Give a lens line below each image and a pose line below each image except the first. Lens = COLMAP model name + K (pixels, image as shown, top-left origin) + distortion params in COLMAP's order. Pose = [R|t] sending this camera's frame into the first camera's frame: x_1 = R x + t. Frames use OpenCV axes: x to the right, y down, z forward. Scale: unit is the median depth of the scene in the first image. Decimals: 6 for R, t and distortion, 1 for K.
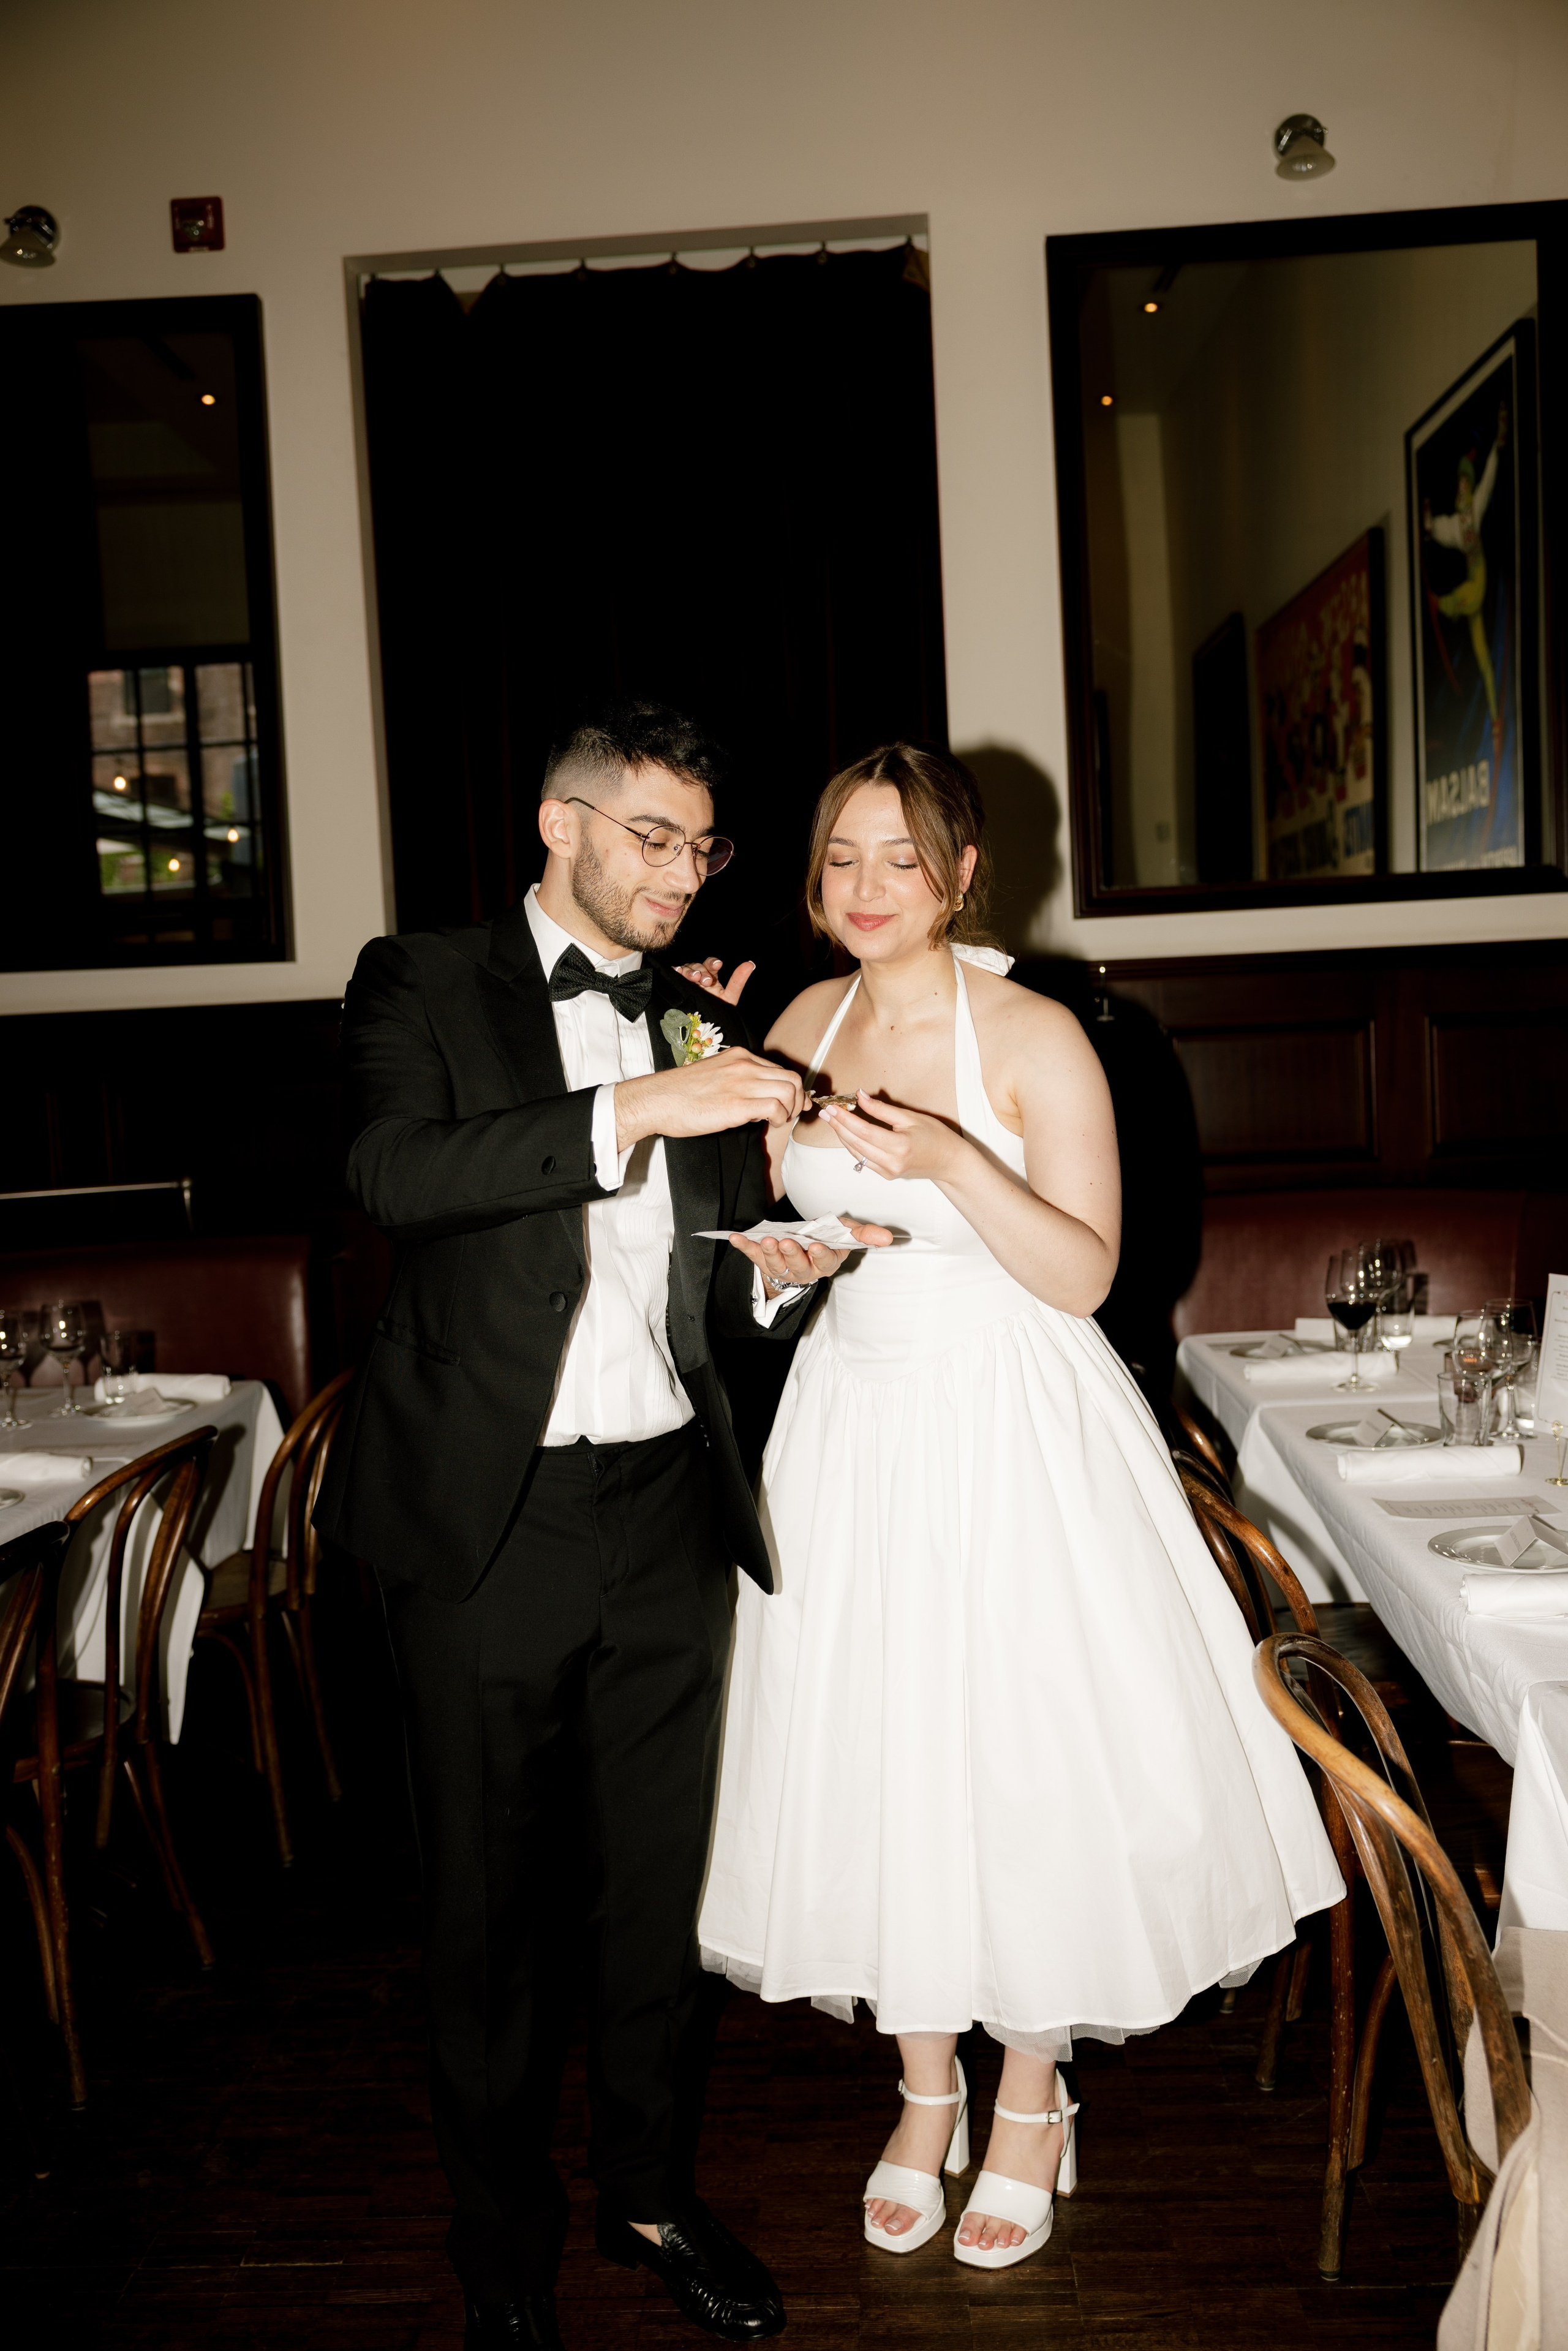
lens RADIAL K [[2065.8, 0, 784.0], [0, 2065.8, 1175.5], [0, 0, 1]] dist [0.002265, 0.000289]
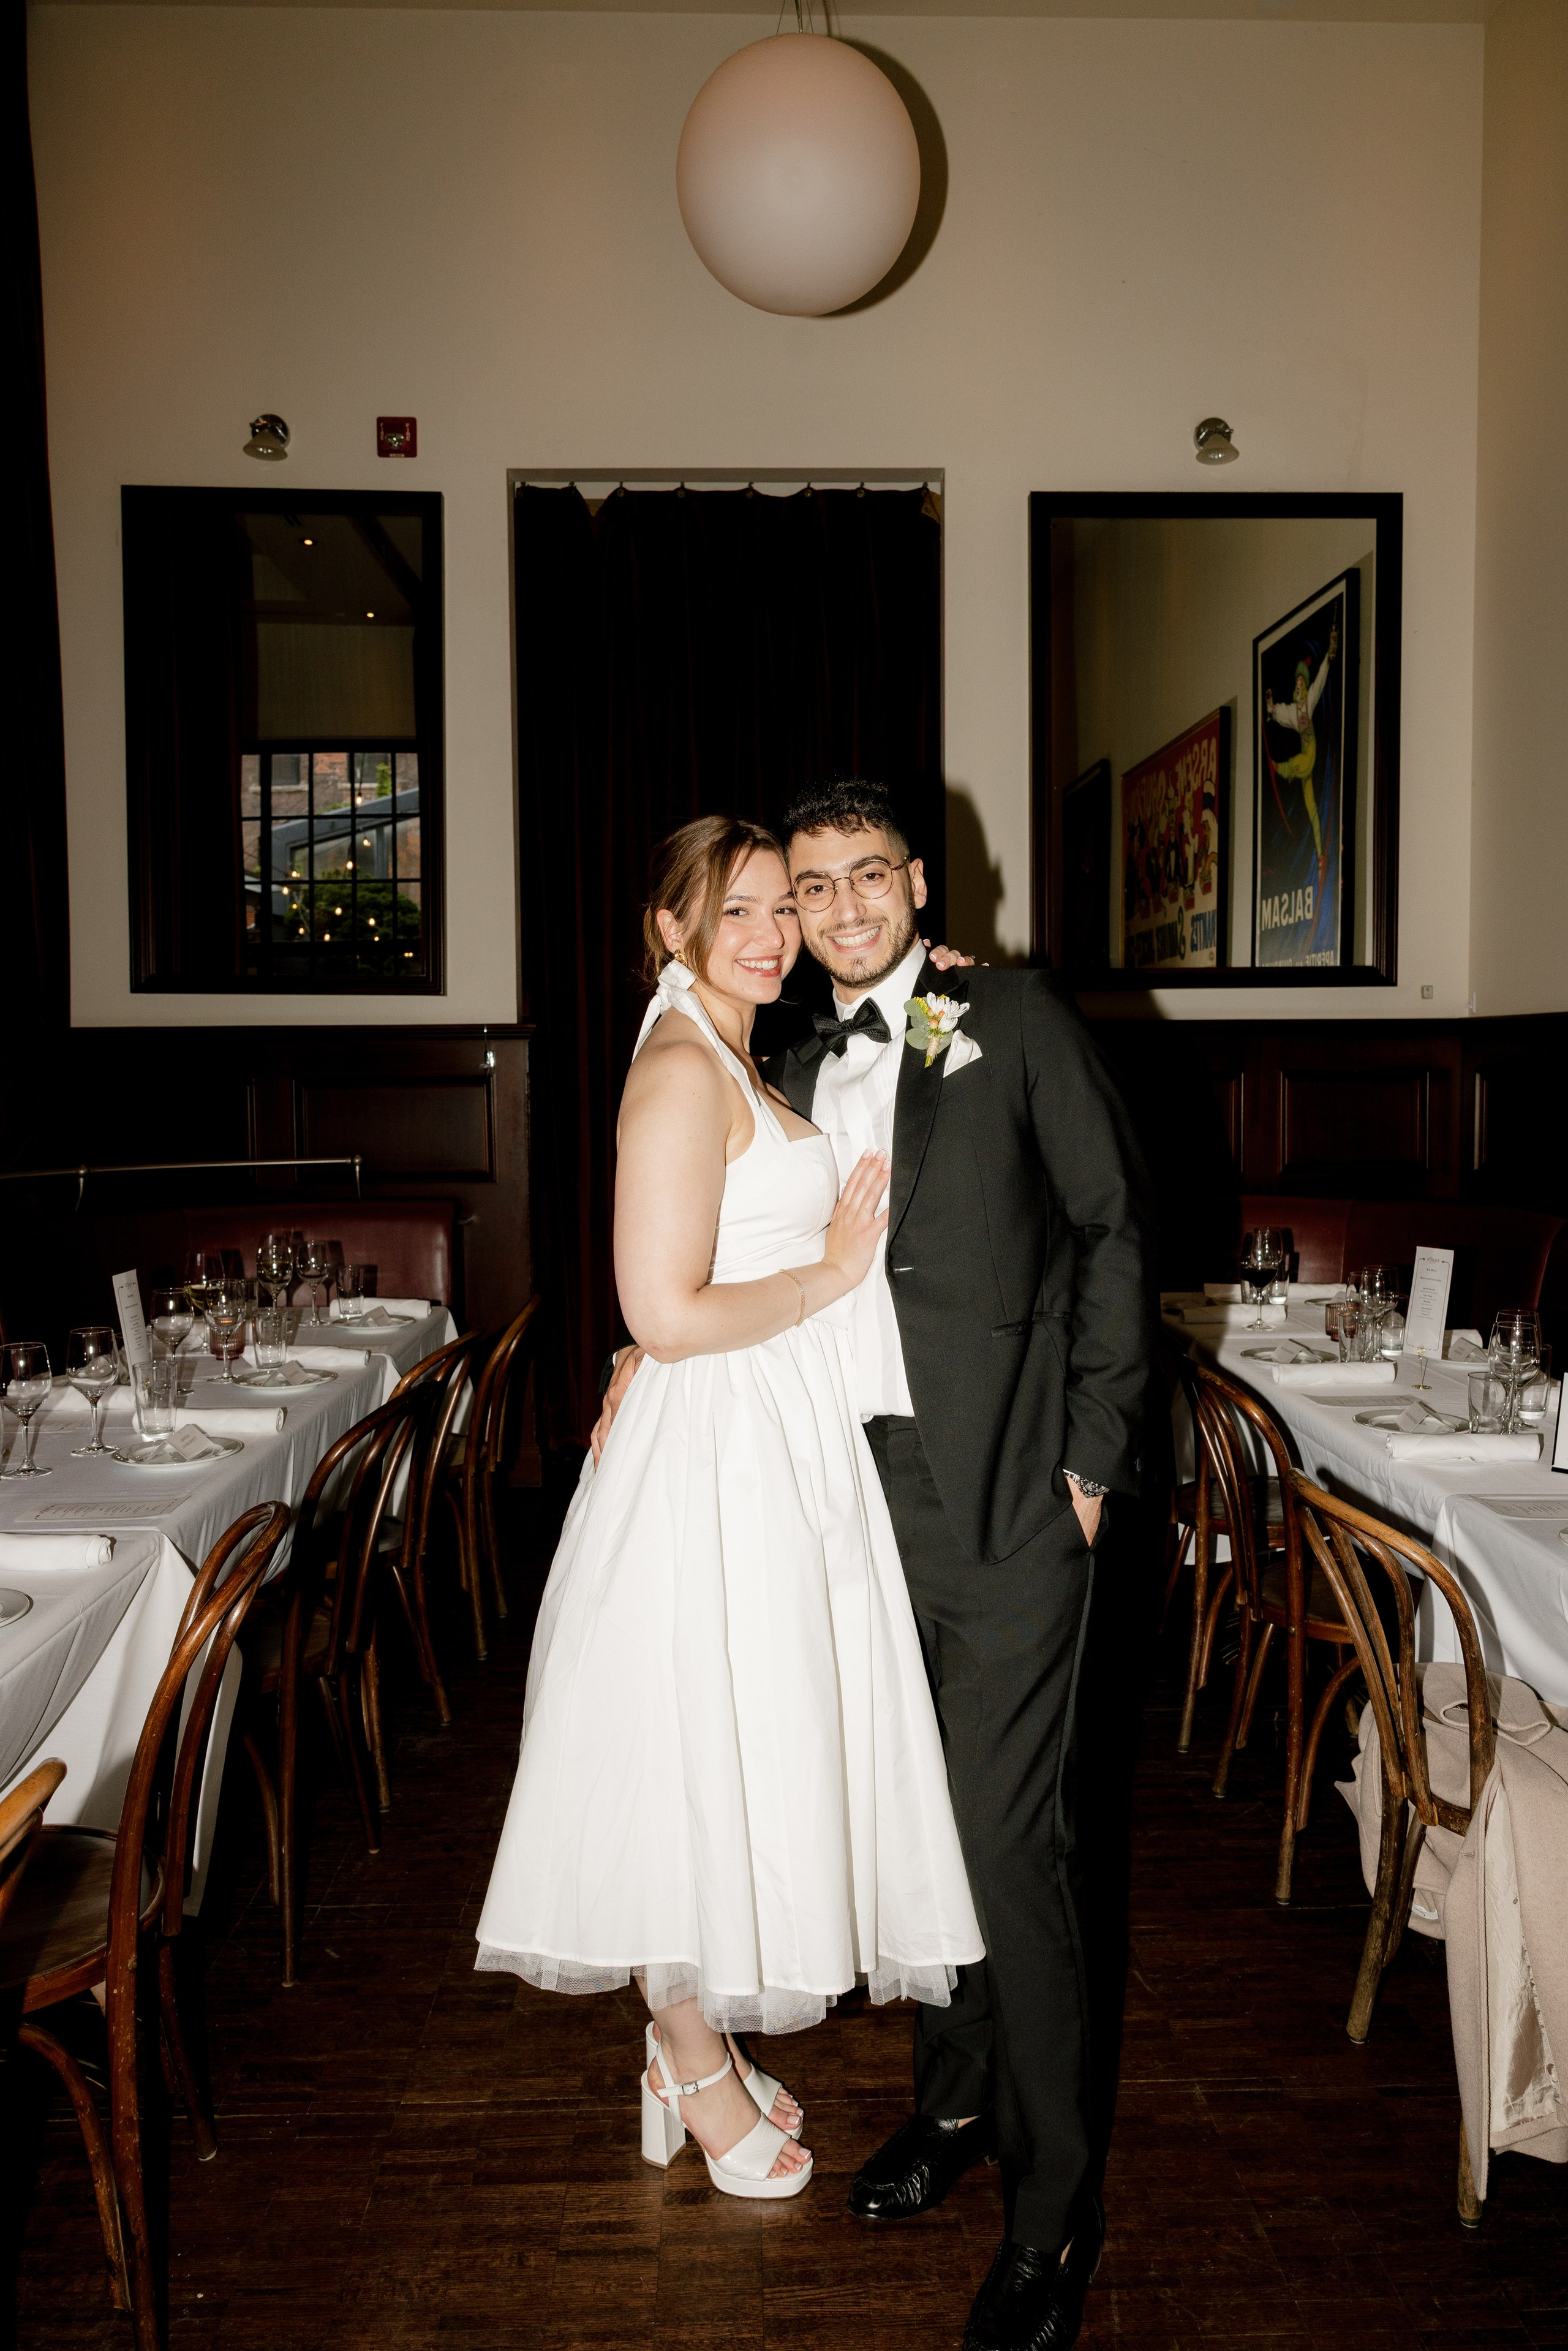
lens RADIAL K [[1687.3, 0, 816.0], [0, 1687.3, 1157.7], [0, 0, 1]] dist [0.001522, 0.003407]
pose [[0.995733, 0.036135, 0.084913, -0.088786], [-0.034586, 0.999209, -0.019642, 0.012810], [-0.085555, 0.016621, 0.996195, -0.090044]]
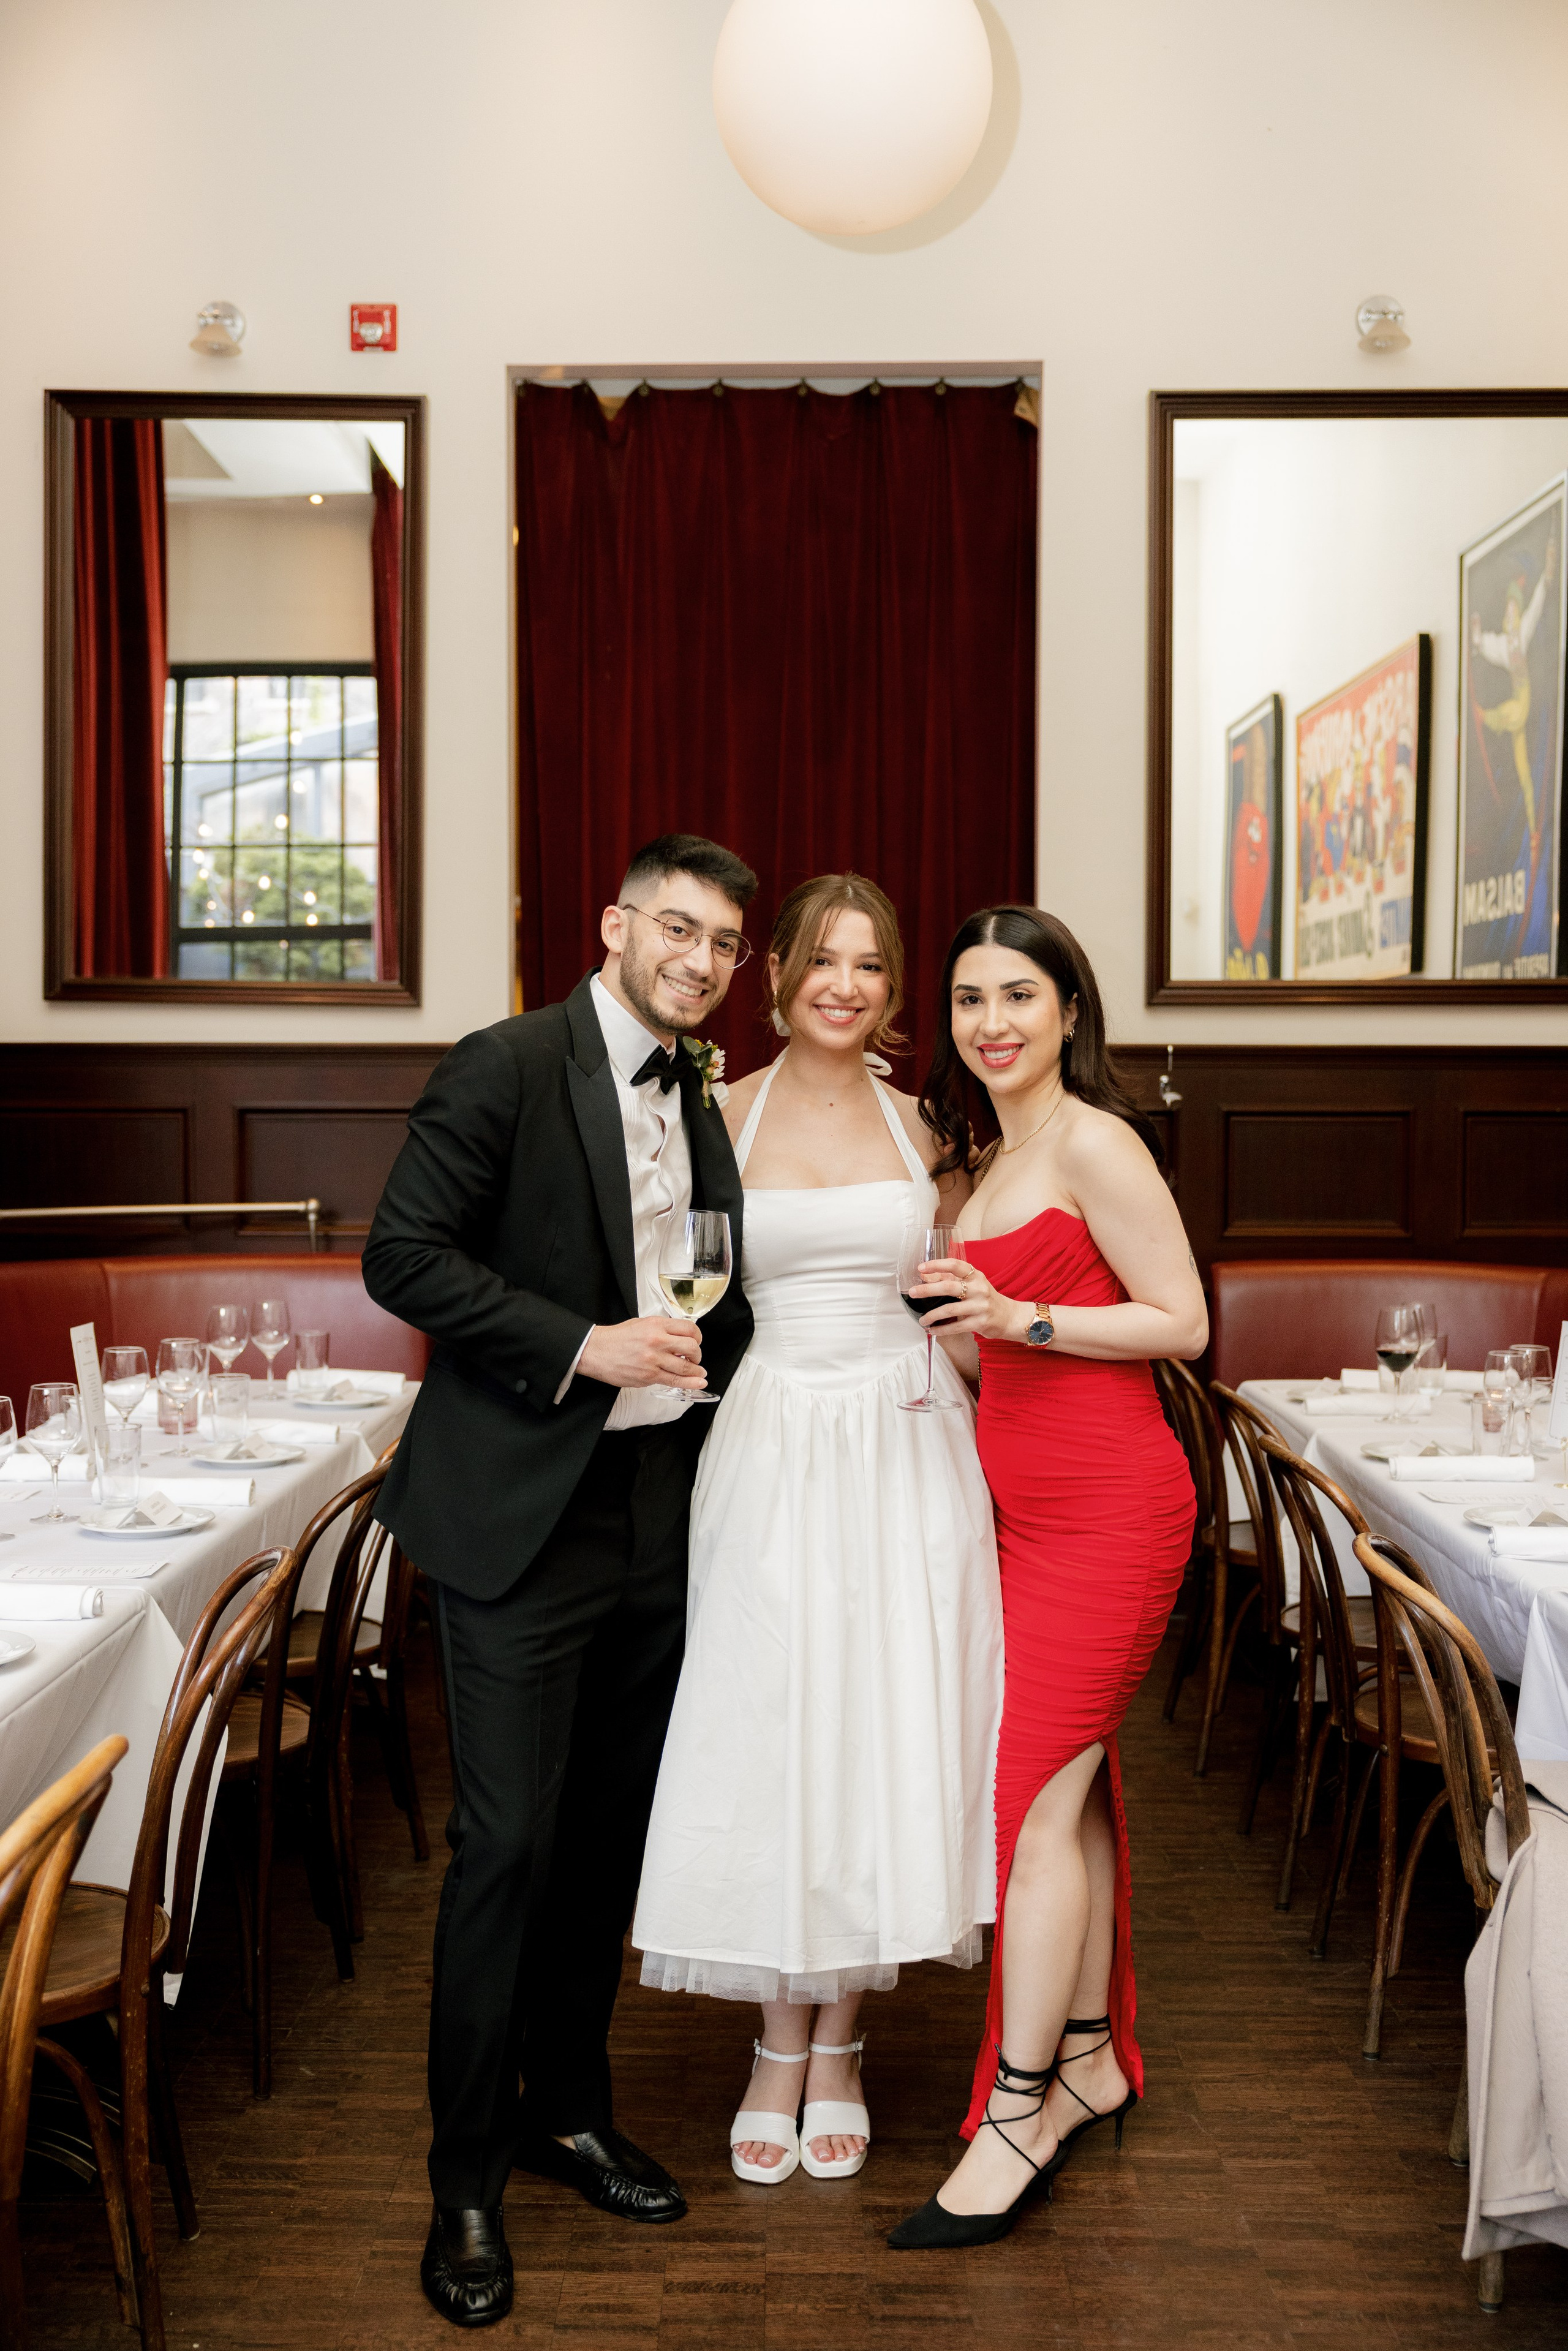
lens RADIAL K [[2369.5, 0, 784.0], [0, 2369.5, 1175.5], [0, 0, 1]] dist [0.019501, 0.024513]
pose [[0.998282, 0.048506, 0.032882, -0.084720], [-0.047348, 0.998260, -0.035136, 0.018288], [-0.034529, 0.033519, 0.998841, -0.236307]]
